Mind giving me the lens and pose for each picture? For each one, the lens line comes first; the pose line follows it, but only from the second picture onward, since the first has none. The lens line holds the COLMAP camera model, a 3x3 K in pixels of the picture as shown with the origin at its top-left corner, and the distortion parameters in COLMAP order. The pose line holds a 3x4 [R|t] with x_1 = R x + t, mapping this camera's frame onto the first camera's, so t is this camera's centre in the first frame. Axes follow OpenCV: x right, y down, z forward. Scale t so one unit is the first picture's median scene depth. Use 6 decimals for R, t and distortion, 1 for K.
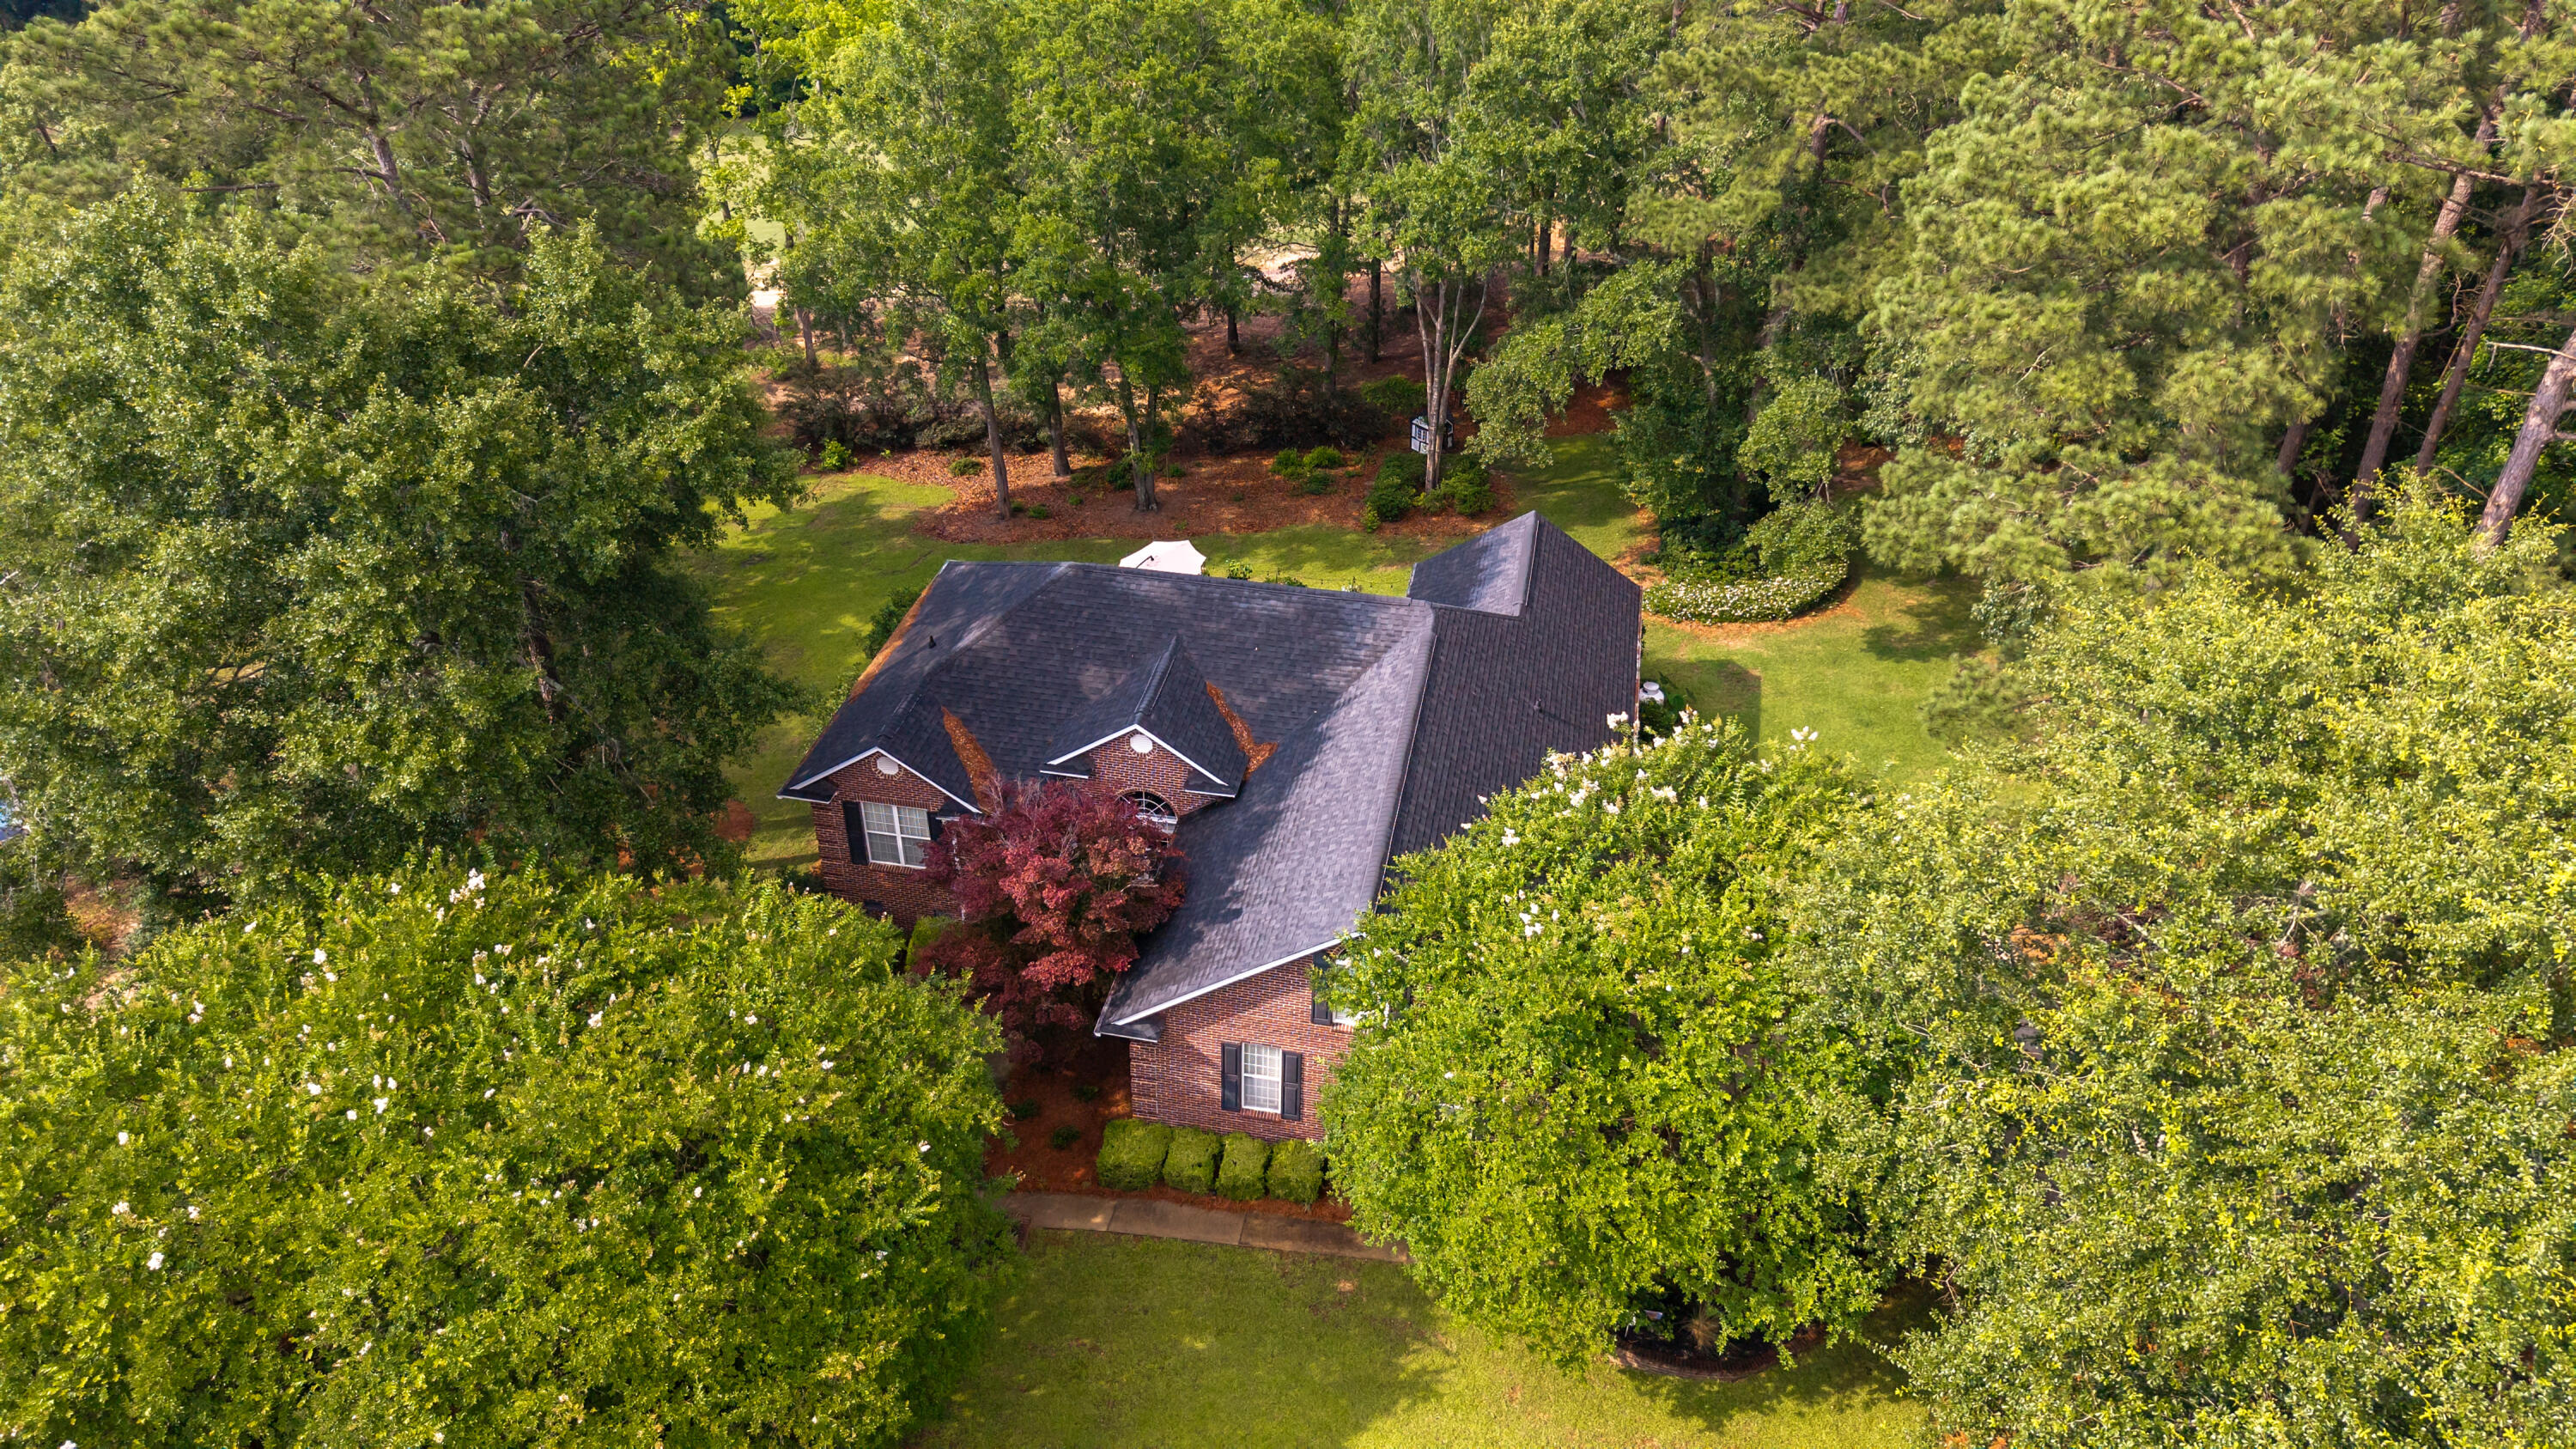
lens RADIAL K [[1704.5, 0, 1278.4], [0, 1704.5, 711.5], [0, 0, 1]] dist [0.015062, -0.015346]
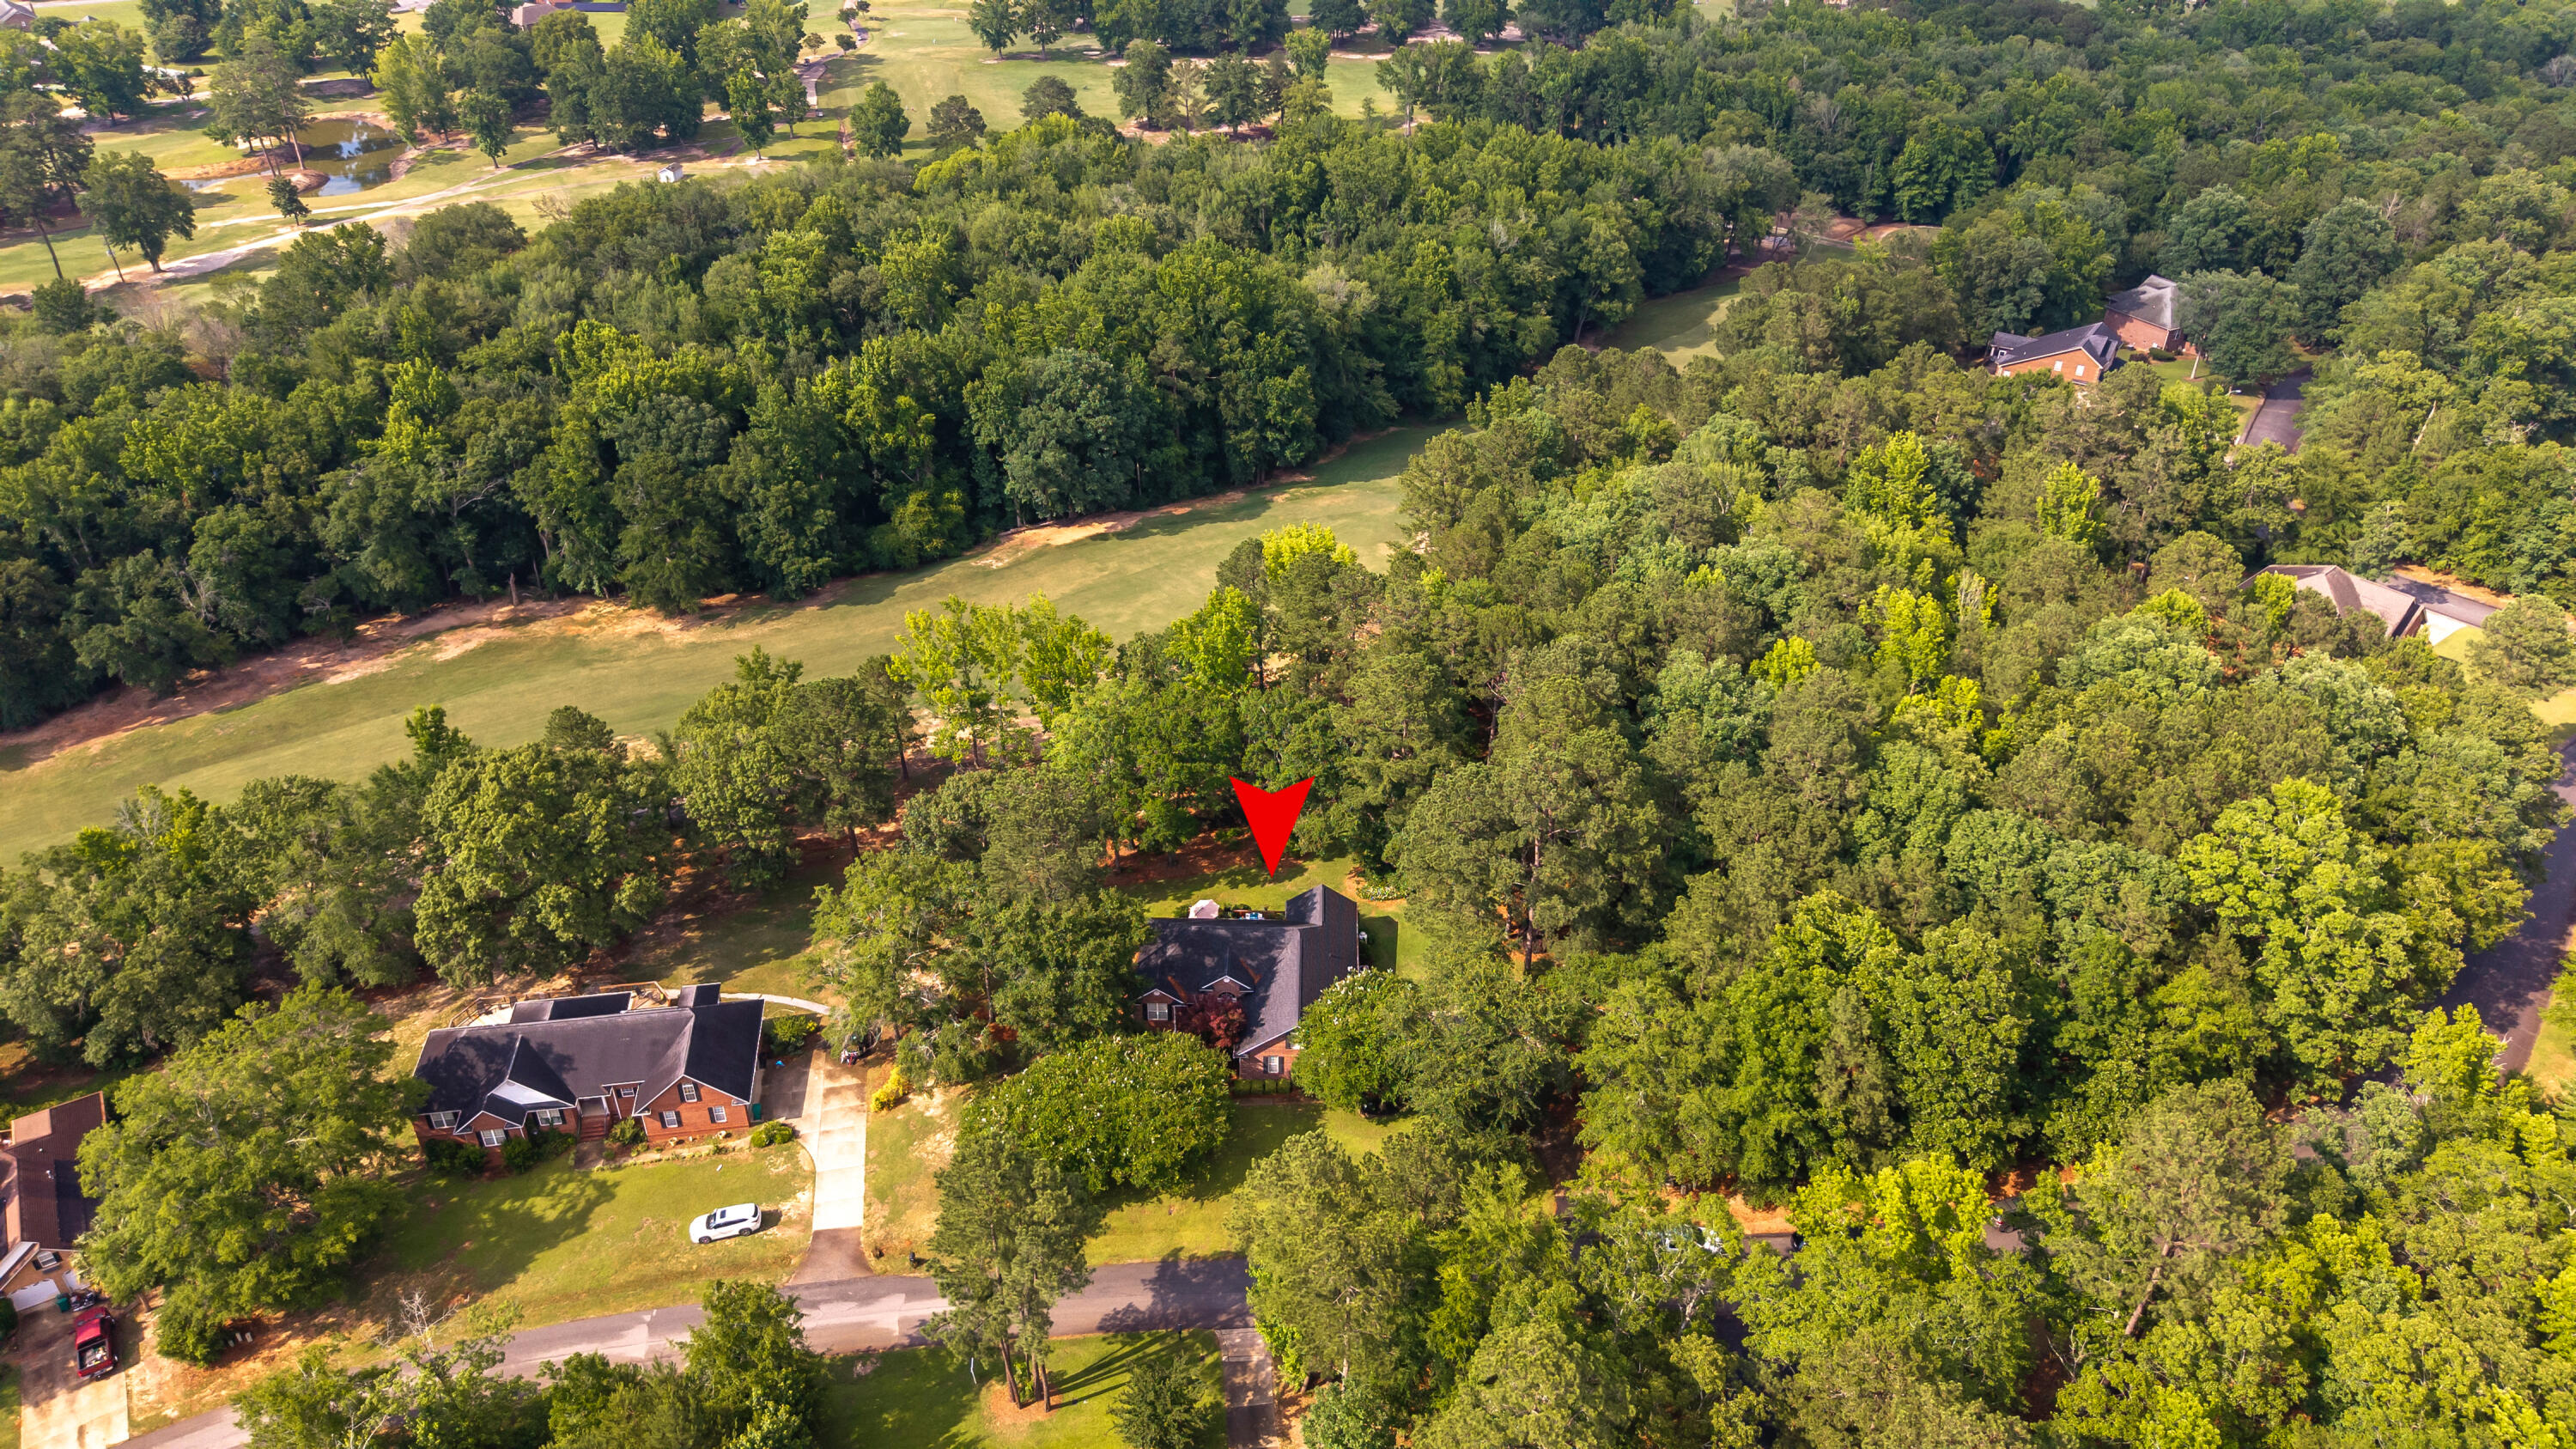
lens RADIAL K [[1704.5, 0, 1270.2], [0, 1704.5, 730.4], [0, 0, 1]] dist [0.015062, -0.015346]
pose [[0.987513, -0.093121, 0.127069, -0.467017], [0.095189, 0.995406, -0.010290, -0.542698], [-0.125527, 0.022257, 0.991841, -3.094644]]
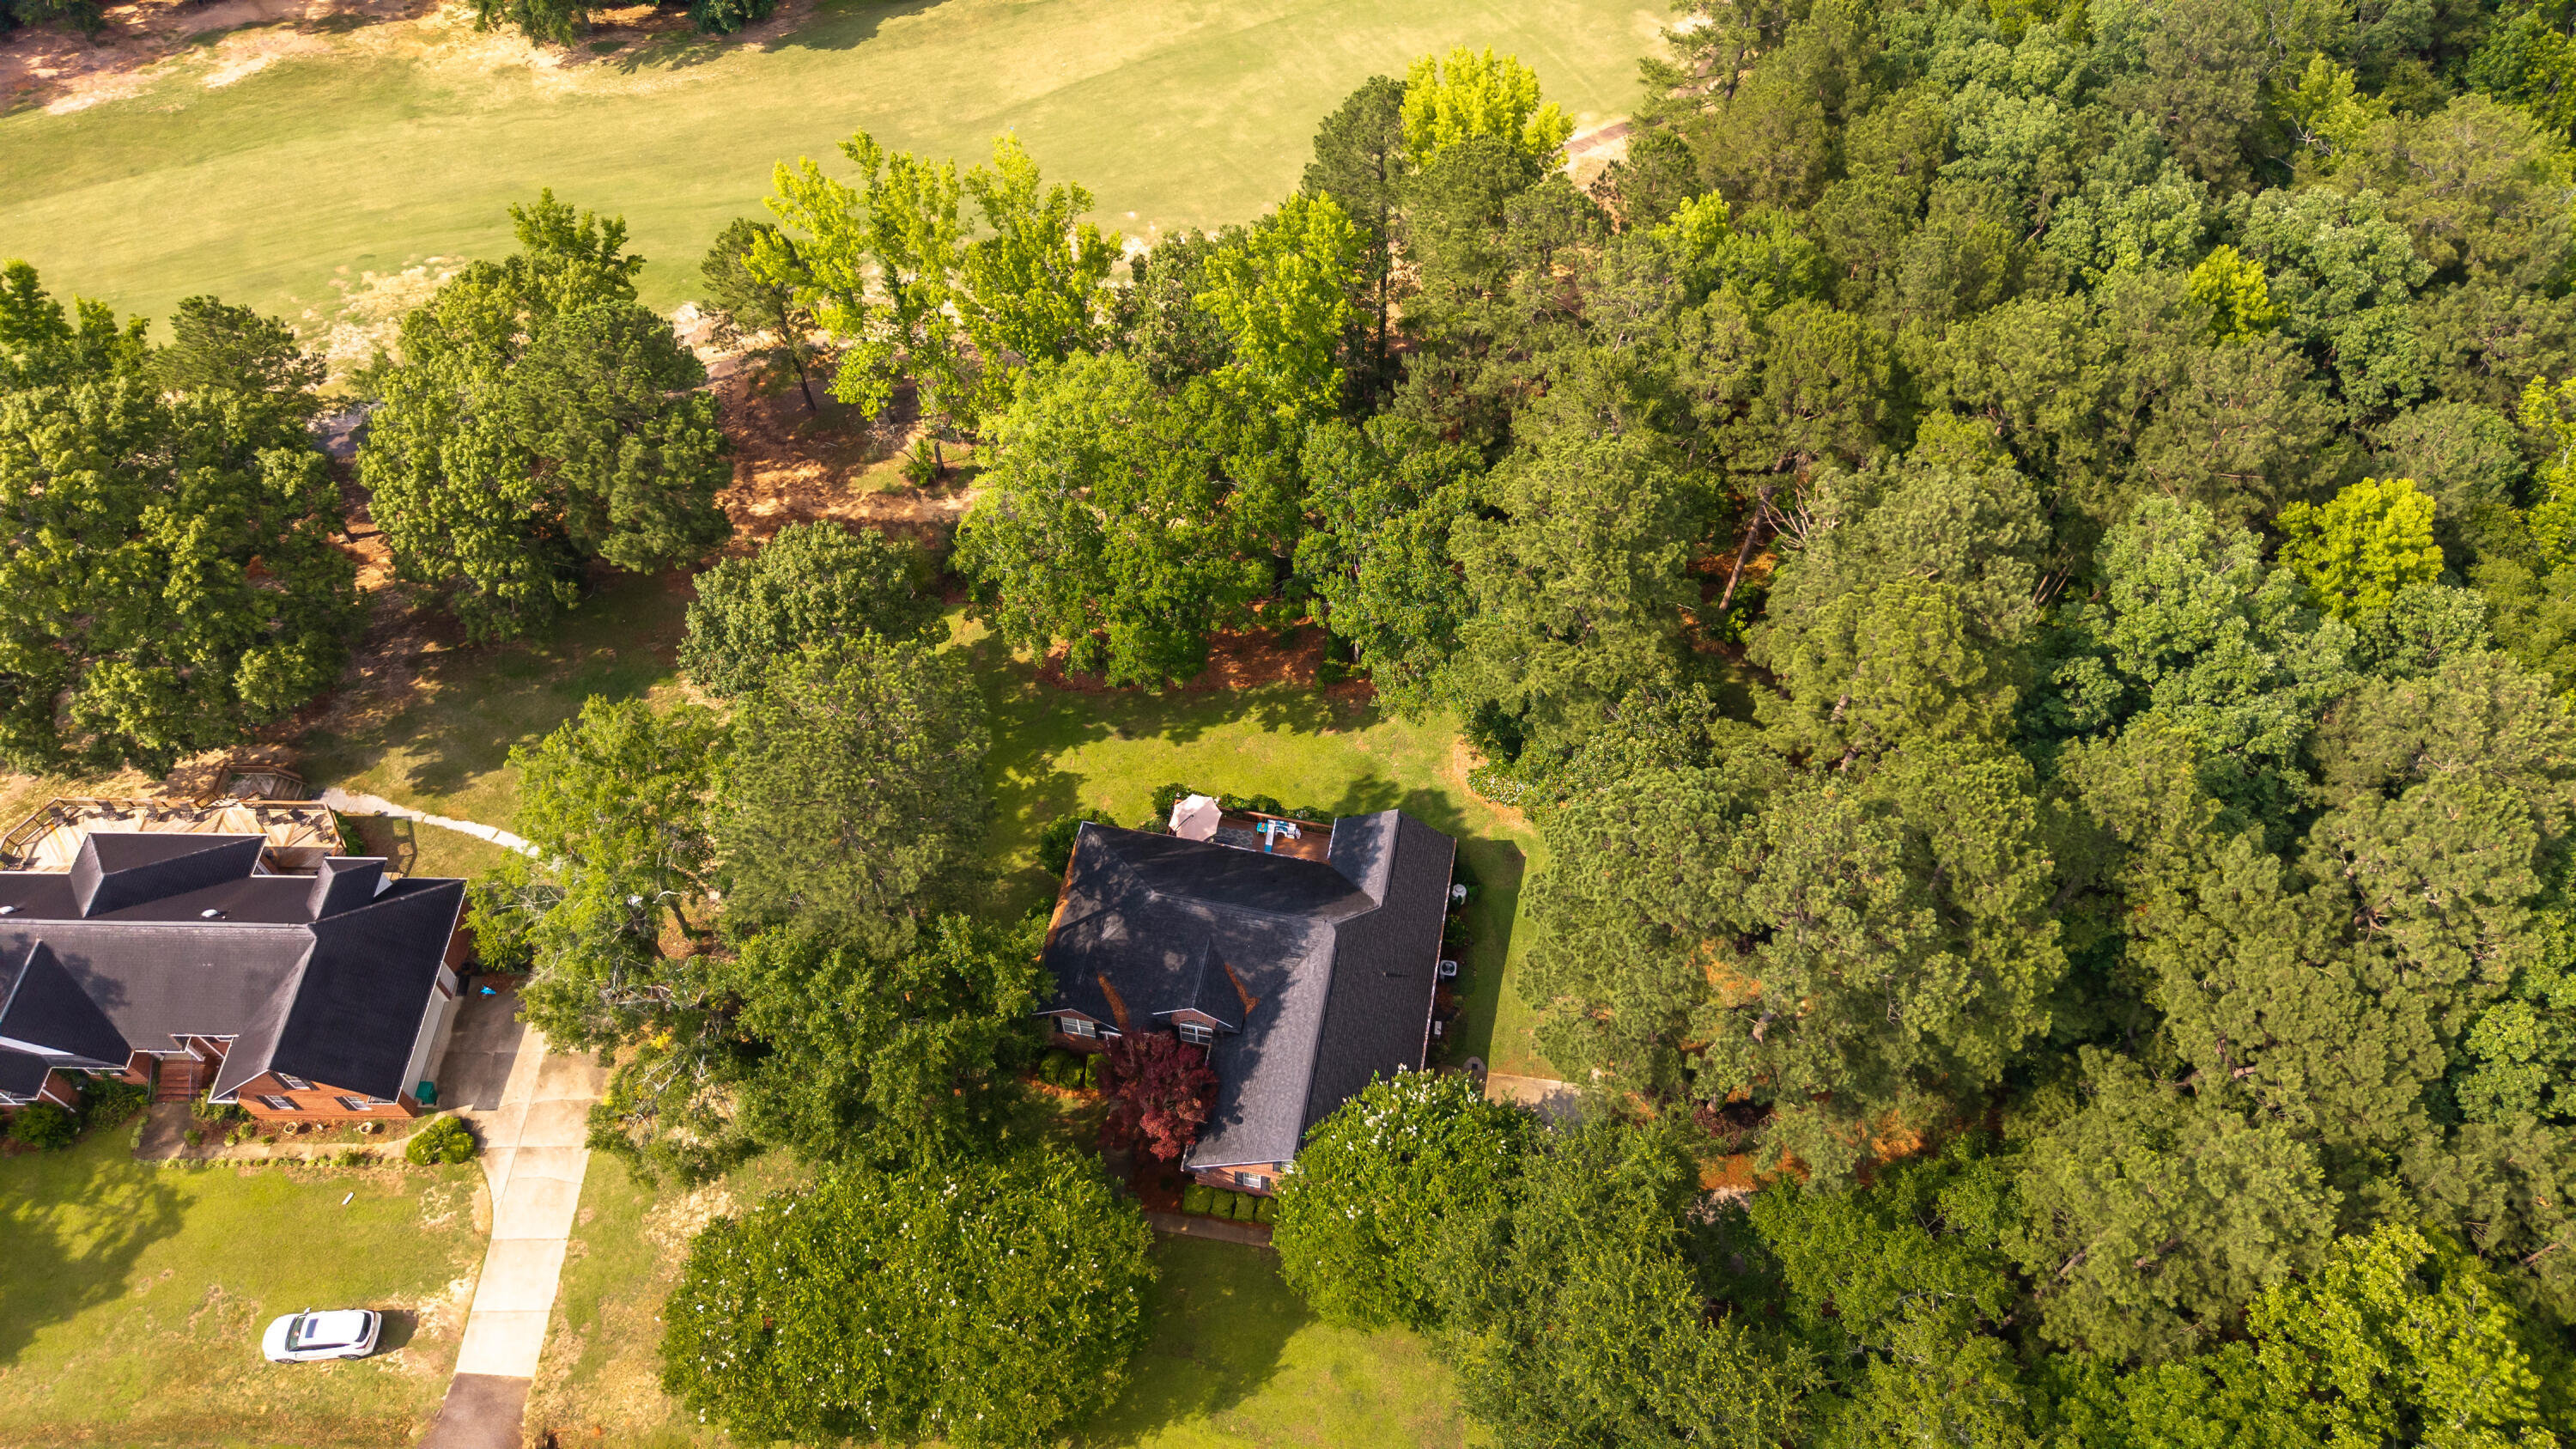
lens RADIAL K [[1704.5, 0, 1274.5], [0, 1704.5, 723.0], [0, 0, 1]] dist [0.015062, -0.015346]
pose [[0.999994, 0.001300, -0.003076, 0.027736], [-0.000104, 0.932777, 0.360454, -1.231575], [0.003338, -0.360451, 0.932772, -0.973769]]
